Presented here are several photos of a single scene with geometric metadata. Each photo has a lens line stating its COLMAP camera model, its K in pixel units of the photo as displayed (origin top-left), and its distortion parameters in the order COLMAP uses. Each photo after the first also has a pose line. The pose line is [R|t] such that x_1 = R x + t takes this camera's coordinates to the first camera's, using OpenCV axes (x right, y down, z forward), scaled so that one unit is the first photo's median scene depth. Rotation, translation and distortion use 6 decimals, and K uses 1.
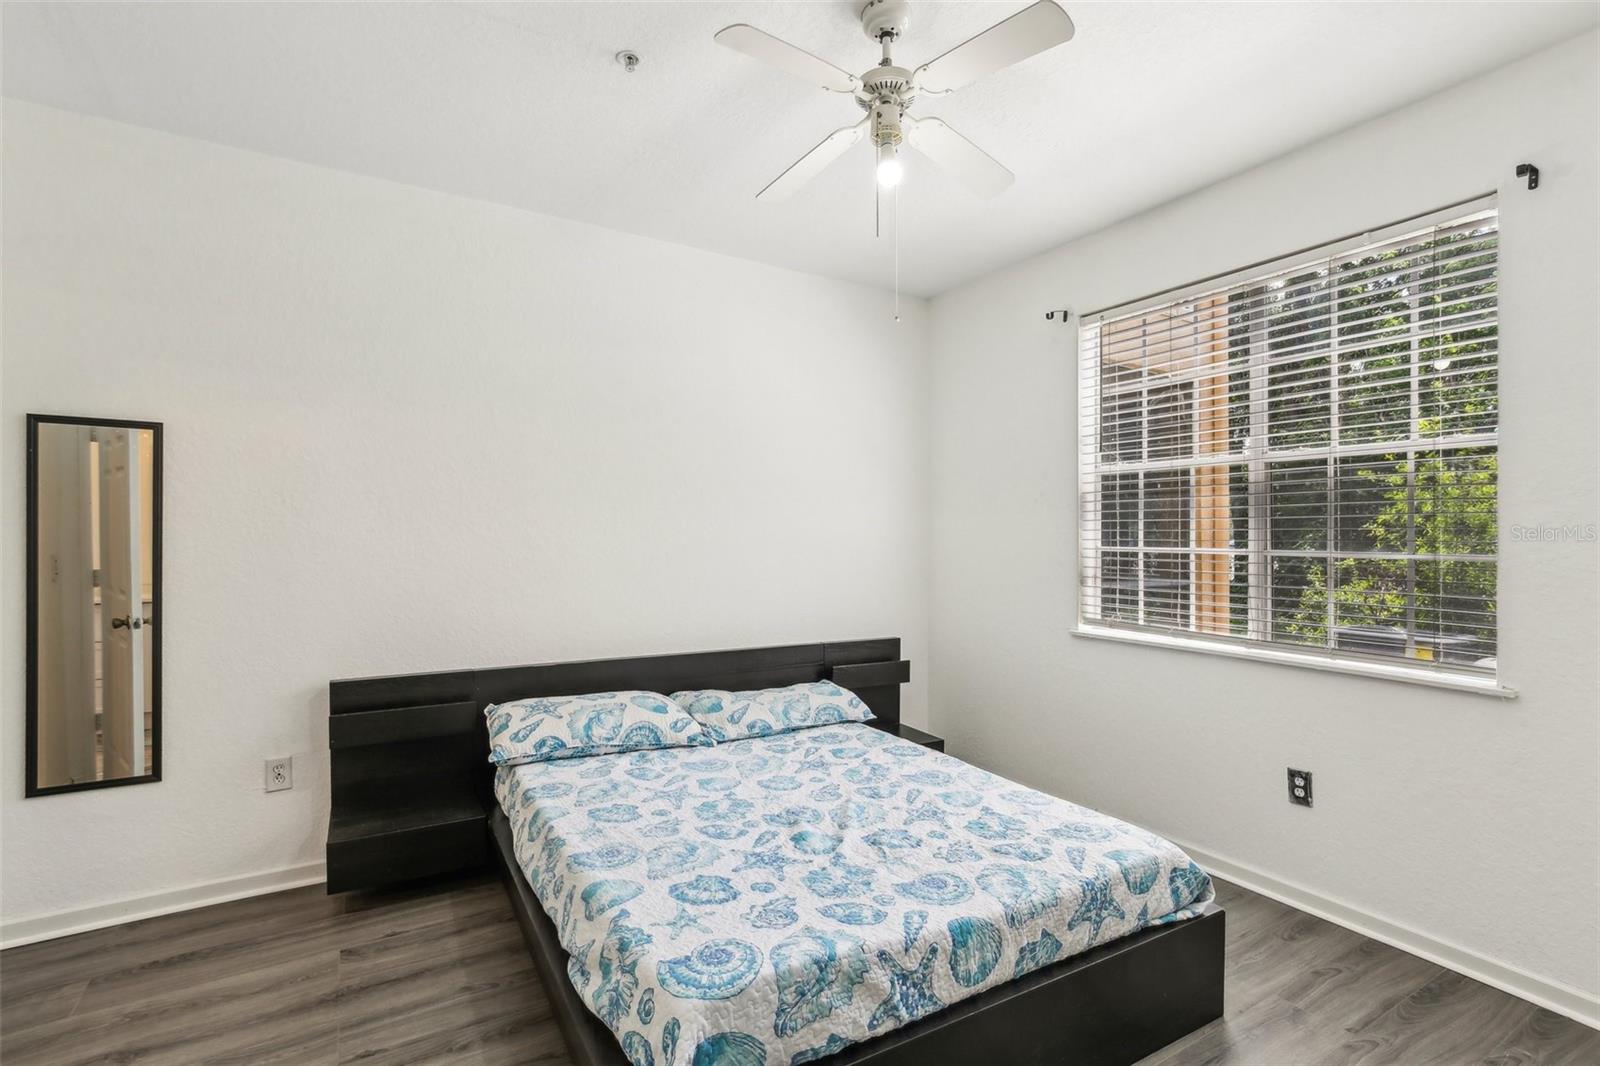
lens RADIAL K [[740.8, 0, 786.1], [0, 740.8, 541.5], [0, 0, 1]] dist [-0.013405, 0.004651]
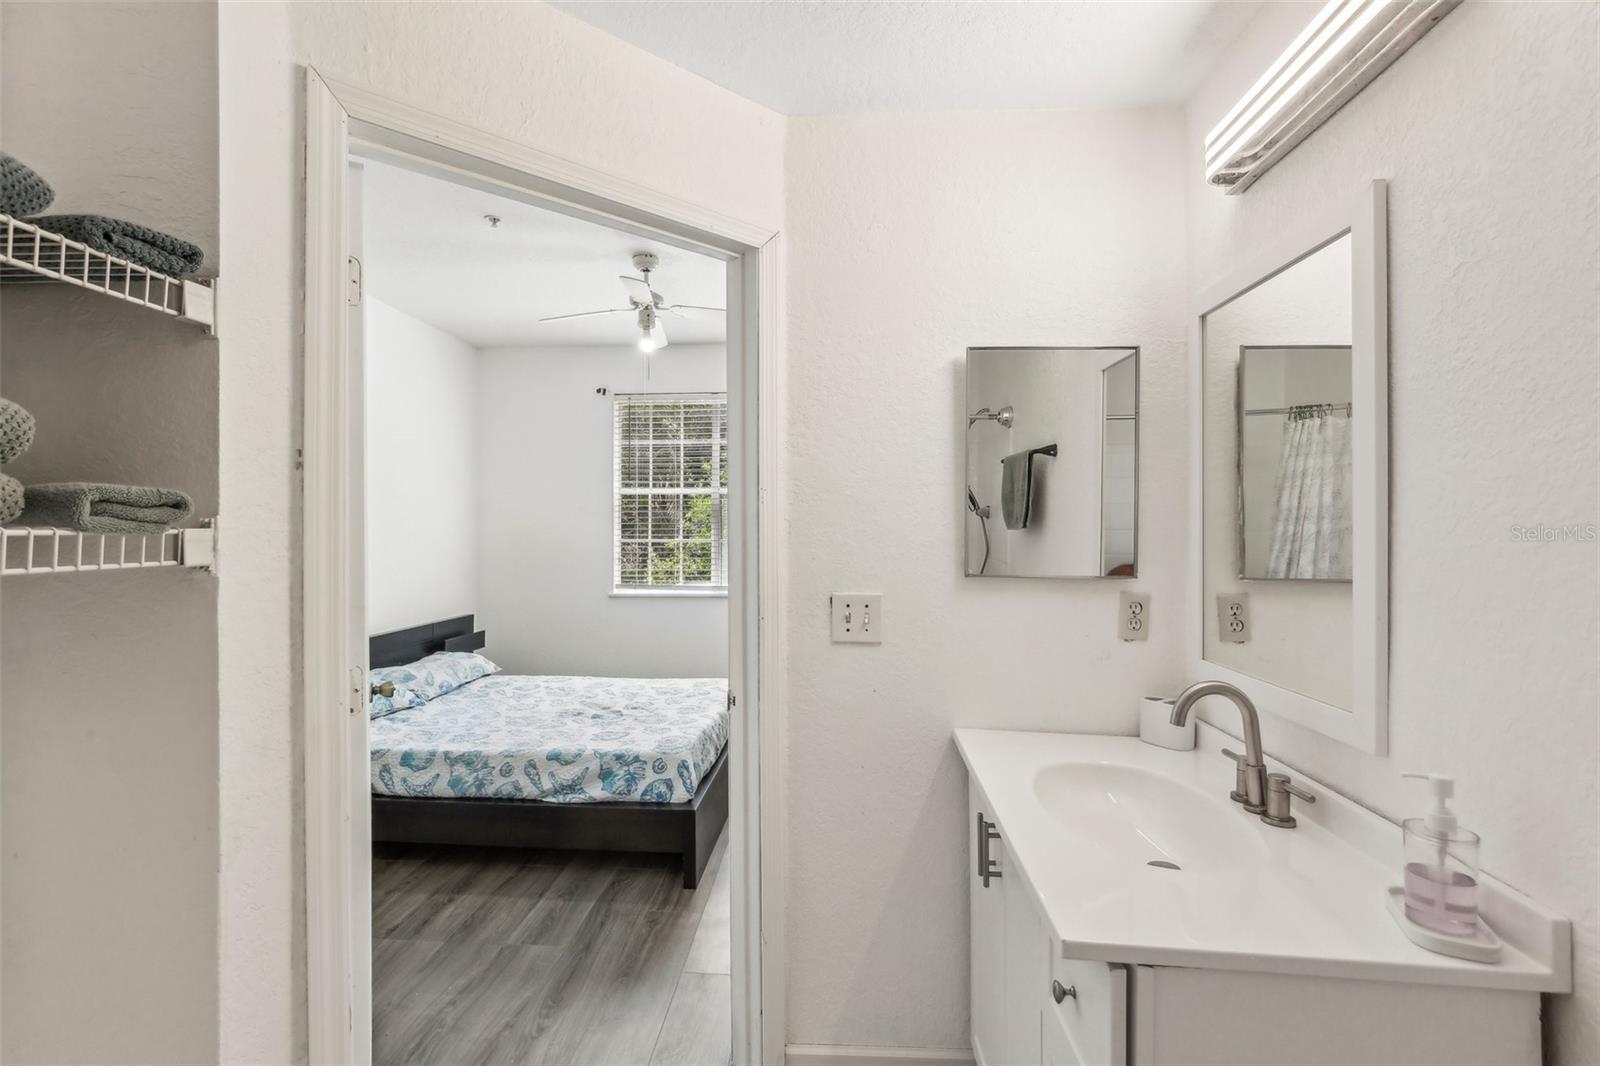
lens RADIAL K [[740.8, 0, 787.0], [0, 740.8, 519.3], [0, 0, 1]] dist [-0.013405, 0.004651]
pose [[0.575913, -0.000550, 0.817511, -0.894050], [0.010821, 0.999917, -0.006950, -0.029081], [-0.817439, 0.012849, 0.575871, -0.274490]]
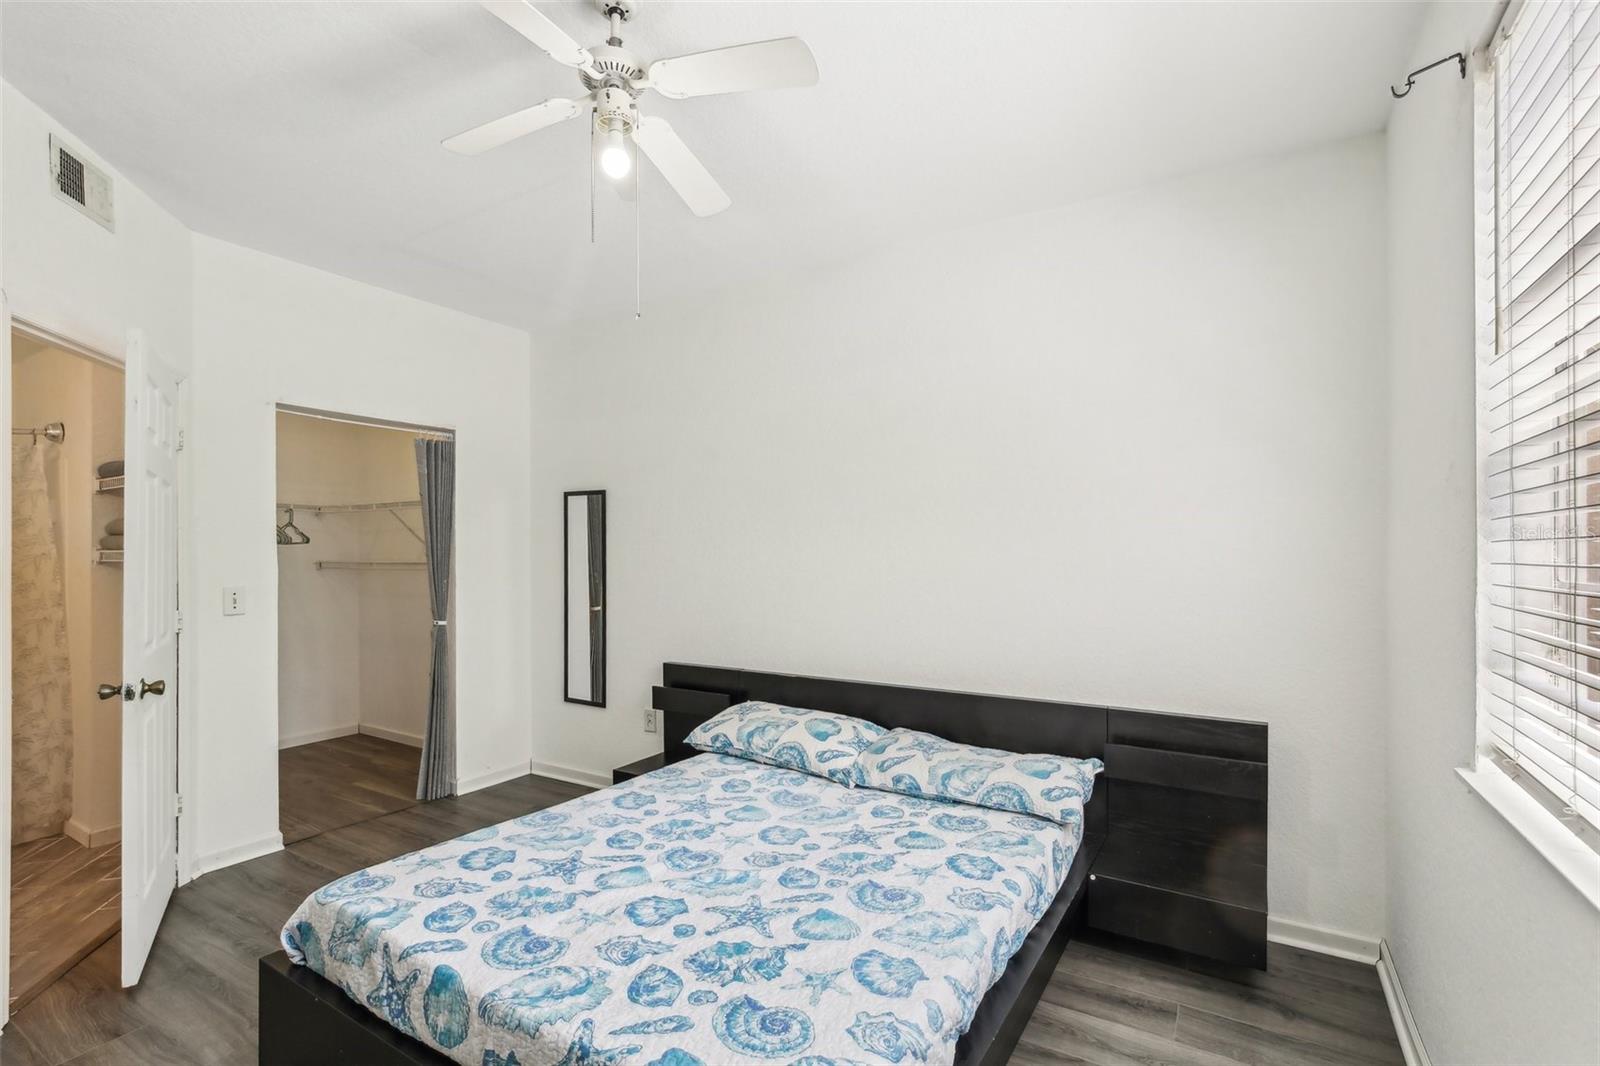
lens RADIAL K [[740.8, 0, 795.8], [0, 740.8, 537.4], [0, 0, 1]] dist [-0.013405, 0.004651]
pose [[0.472112, -0.022124, -0.881261, 0.801498], [-0.000891, 0.999673, -0.025574, -0.015312], [0.881538, 0.012859, 0.471938, 0.577024]]
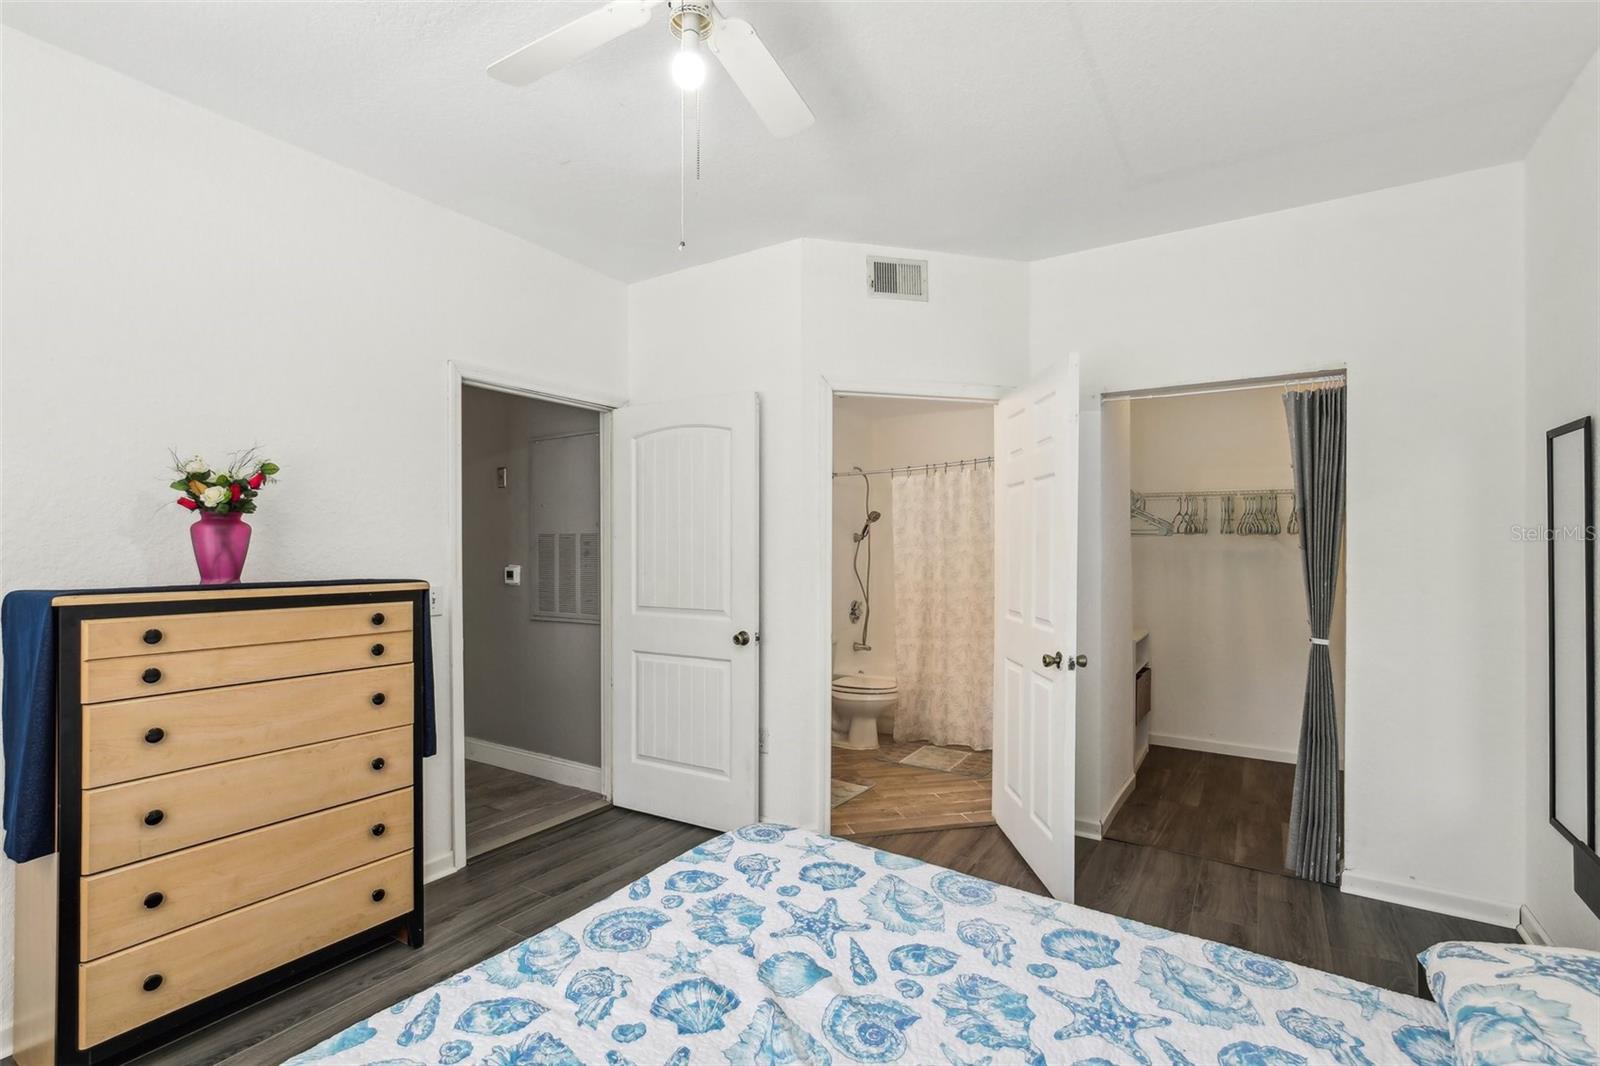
lens RADIAL K [[740.8, 0, 791.8], [0, 740.8, 540.1], [0, 0, 1]] dist [-0.013405, 0.004651]
pose [[-0.896724, -0.010568, -0.442463, 0.291471], [-0.010062, 0.999943, -0.003492, -0.016228], [0.442475, 0.001320, -0.896780, 1.304342]]
